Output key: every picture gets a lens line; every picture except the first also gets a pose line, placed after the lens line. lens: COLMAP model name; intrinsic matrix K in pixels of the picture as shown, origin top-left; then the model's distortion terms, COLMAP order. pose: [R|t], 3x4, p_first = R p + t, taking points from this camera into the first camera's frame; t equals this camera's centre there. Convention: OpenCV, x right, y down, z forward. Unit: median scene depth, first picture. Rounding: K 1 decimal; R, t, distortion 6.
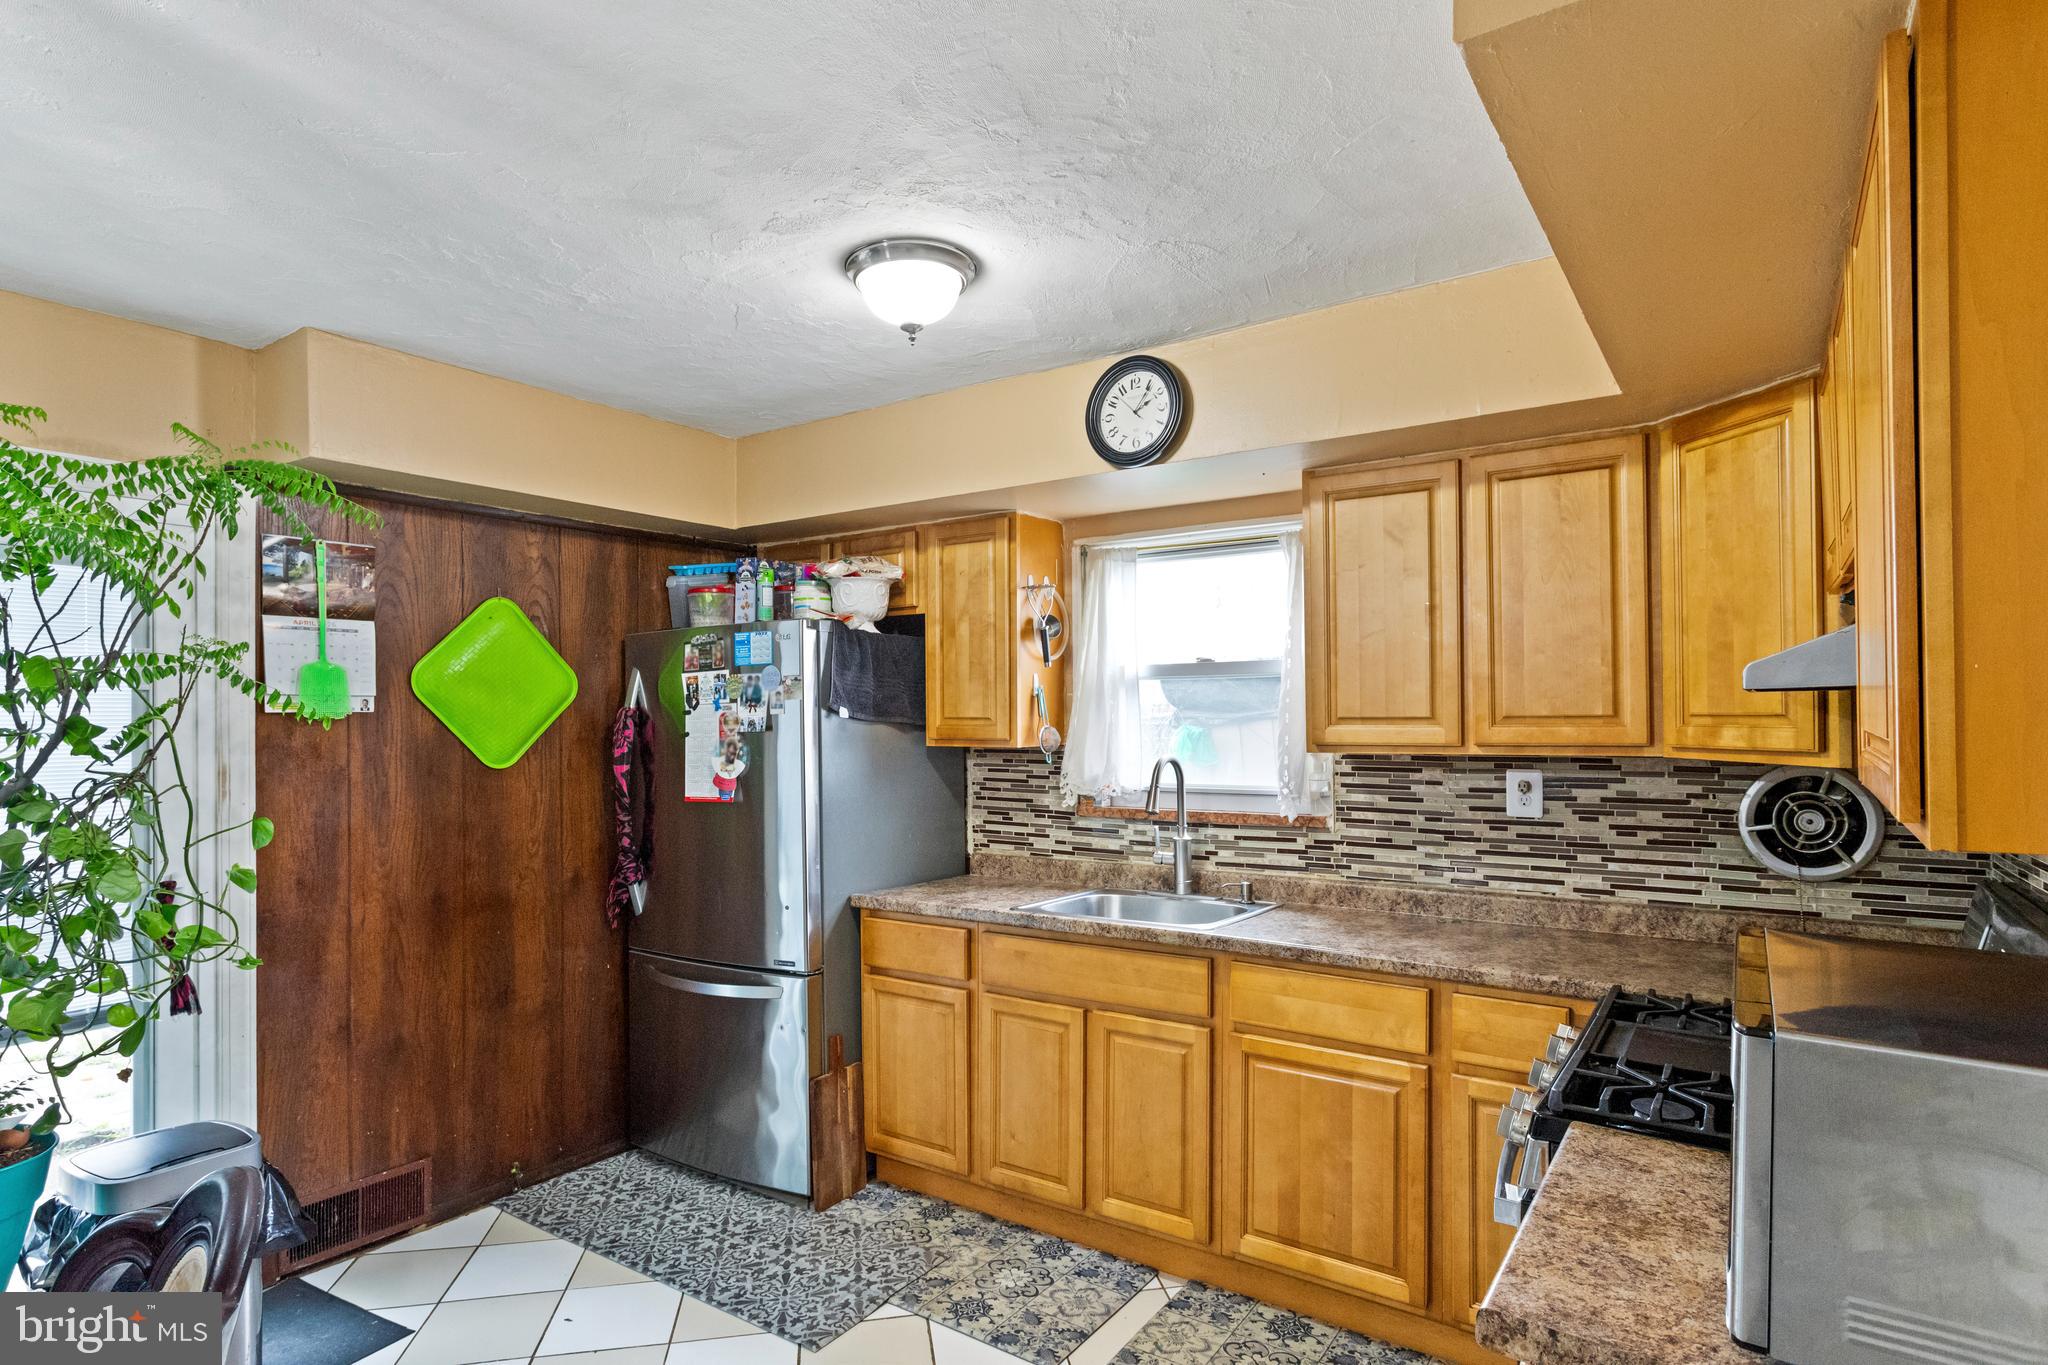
lens RADIAL K [[1071.7, 0, 1023.7], [0, 1071.7, 713.9], [0, 0, 1]] dist [-0.001565, 0.001553]
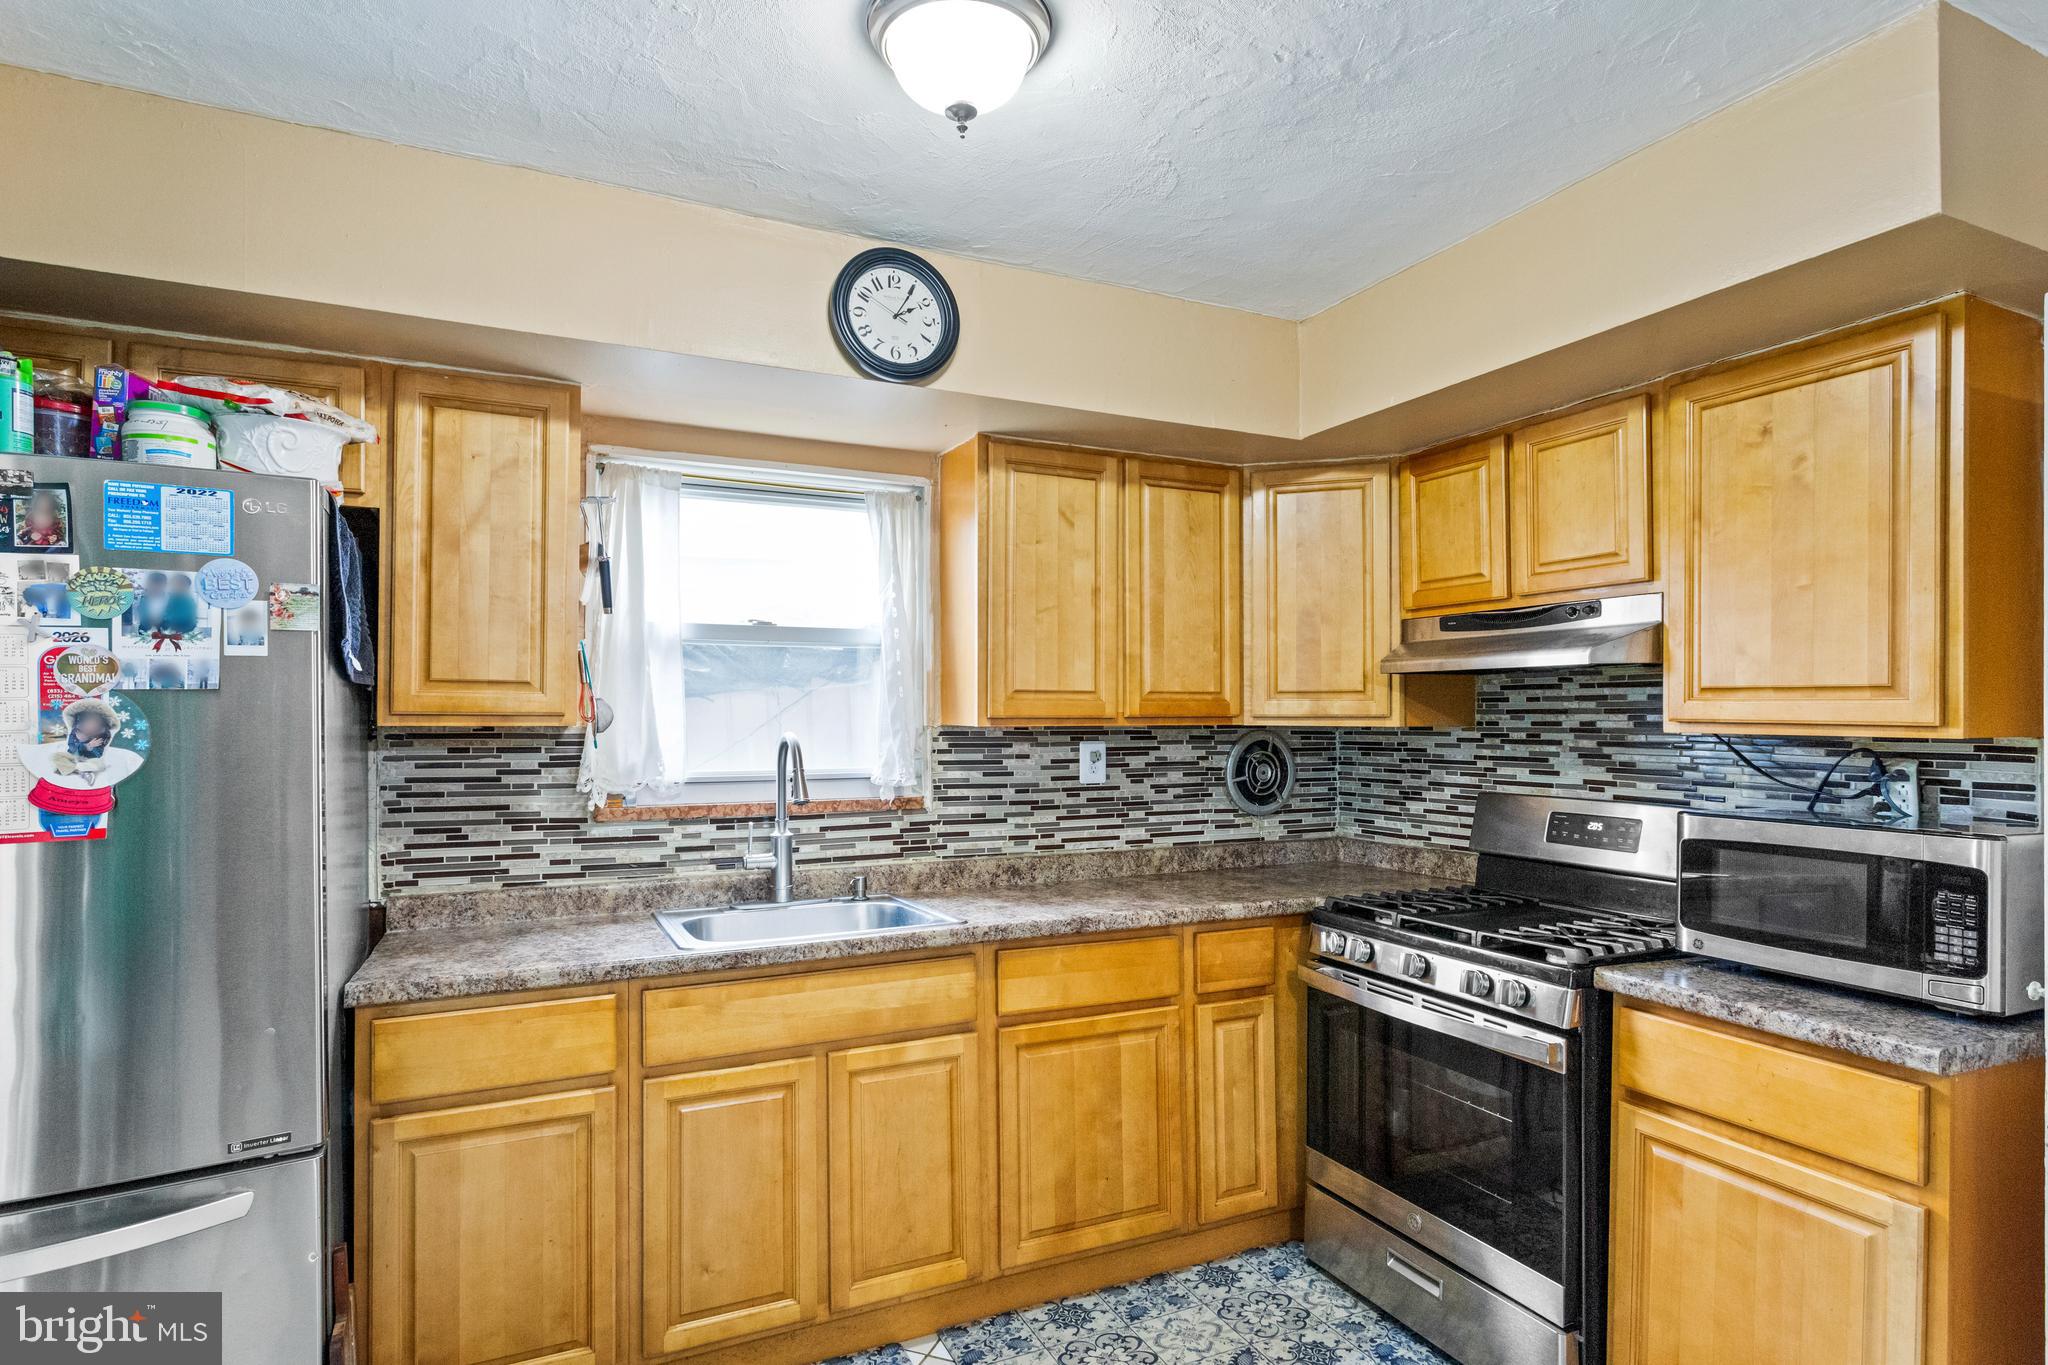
lens RADIAL K [[1071.7, 0, 1027.8], [0, 1071.7, 710.6], [0, 0, 1]] dist [-0.001565, 0.001553]
pose [[0.508537, 0.015321, 0.860904, -0.483383], [-0.005261, 0.999878, -0.014687, 0.032019], [-0.861024, 0.002940, 0.508556, 0.424312]]
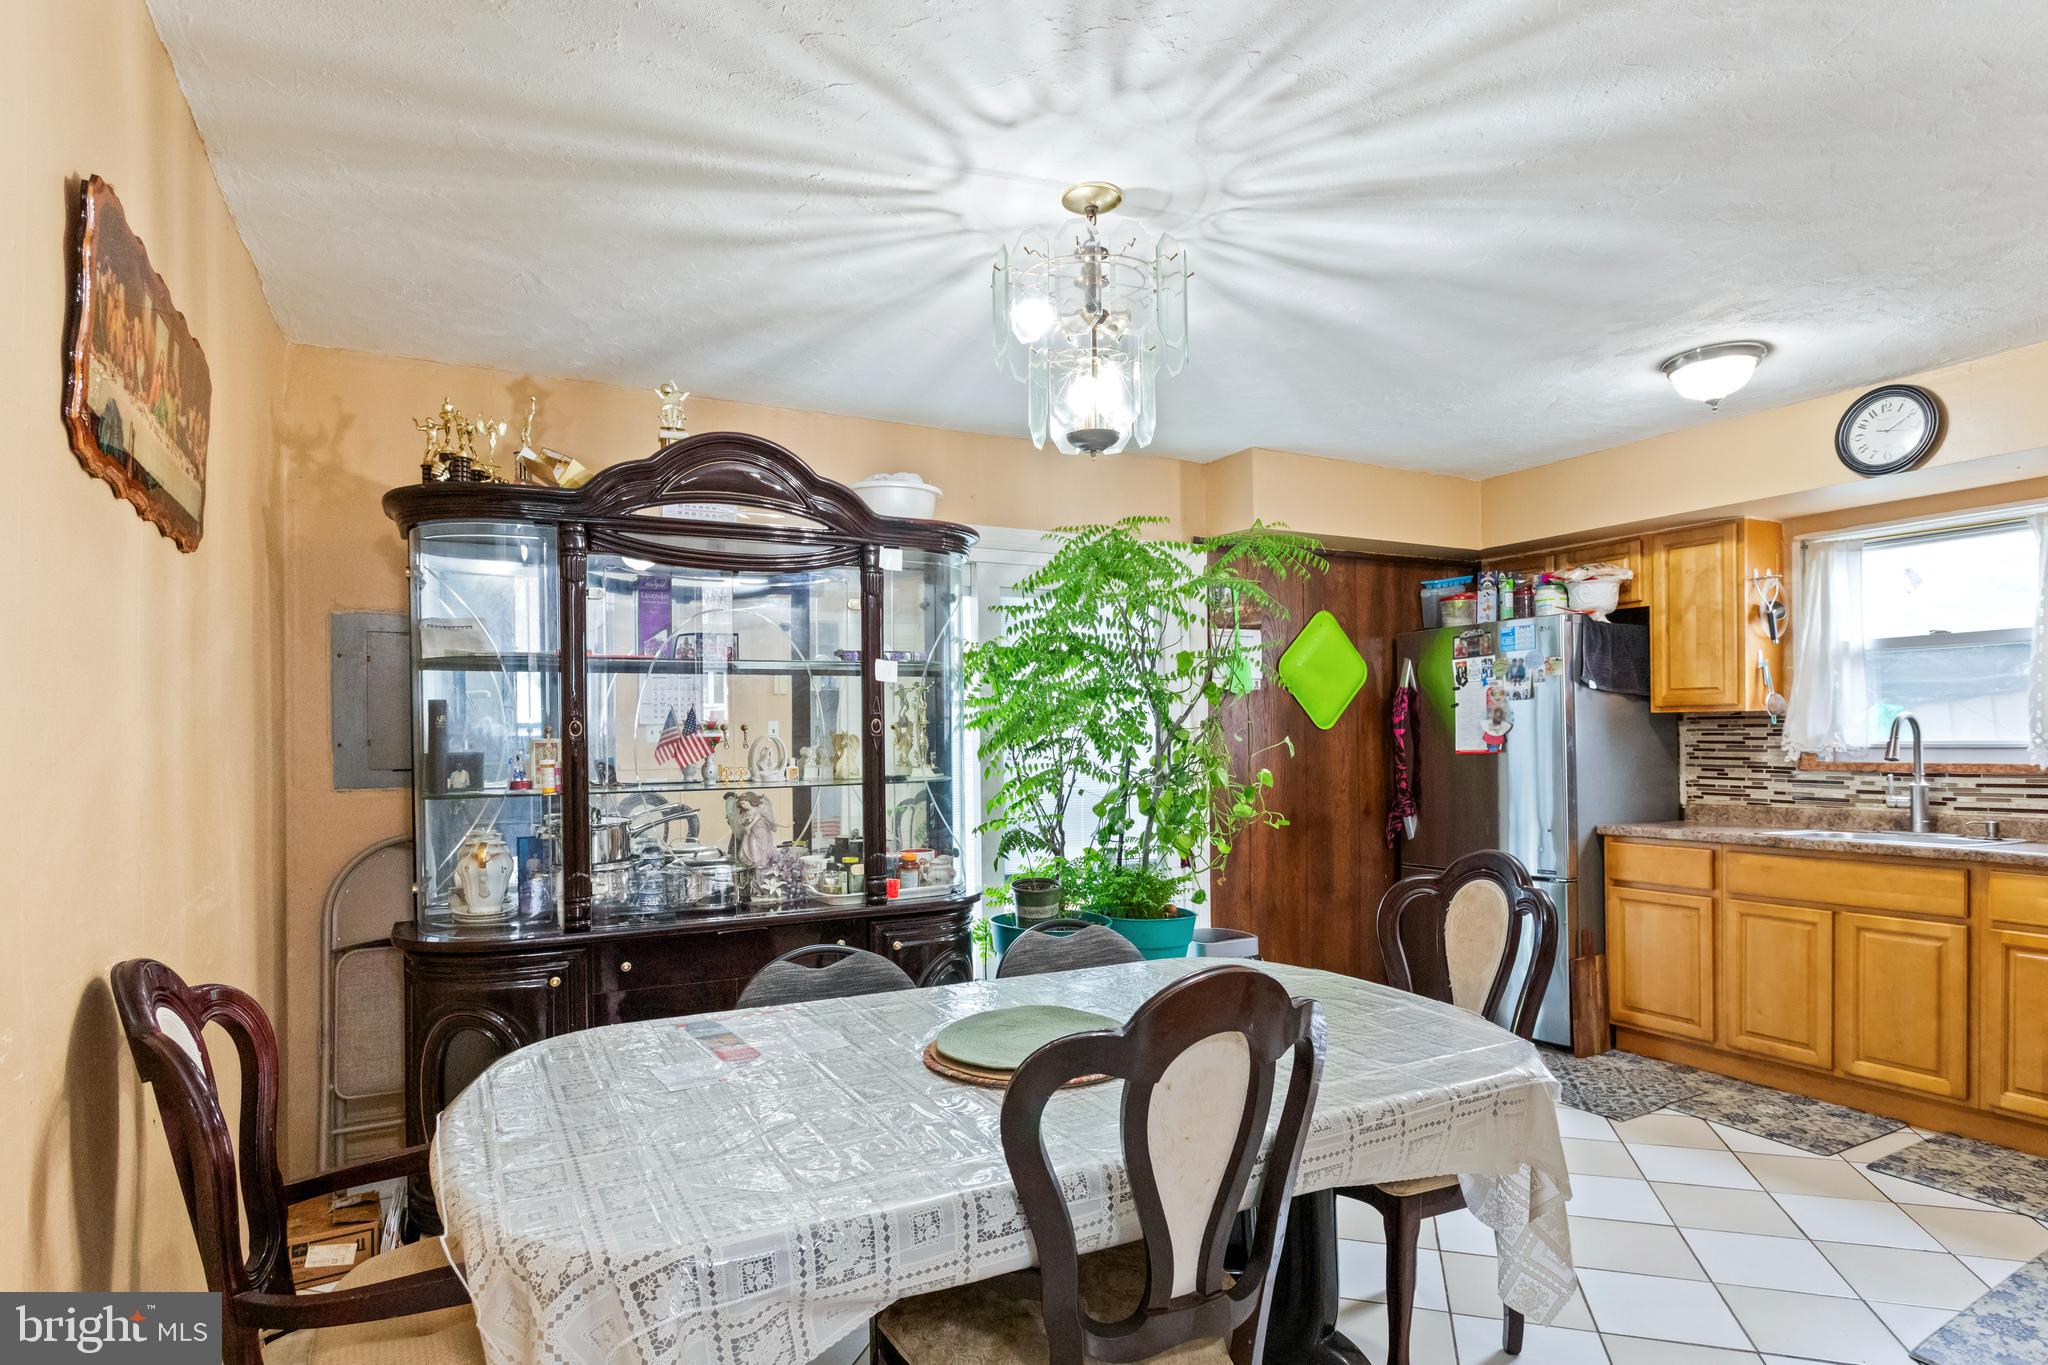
lens RADIAL K [[1071.7, 0, 1044.2], [0, 1071.7, 739.0], [0, 0, 1]] dist [-0.001565, 0.001553]
pose [[0.895136, -0.002835, -0.445785, -0.189094], [0.007962, 0.999922, 0.009630, 0.048475], [0.445723, -0.012169, 0.895088, -0.480208]]
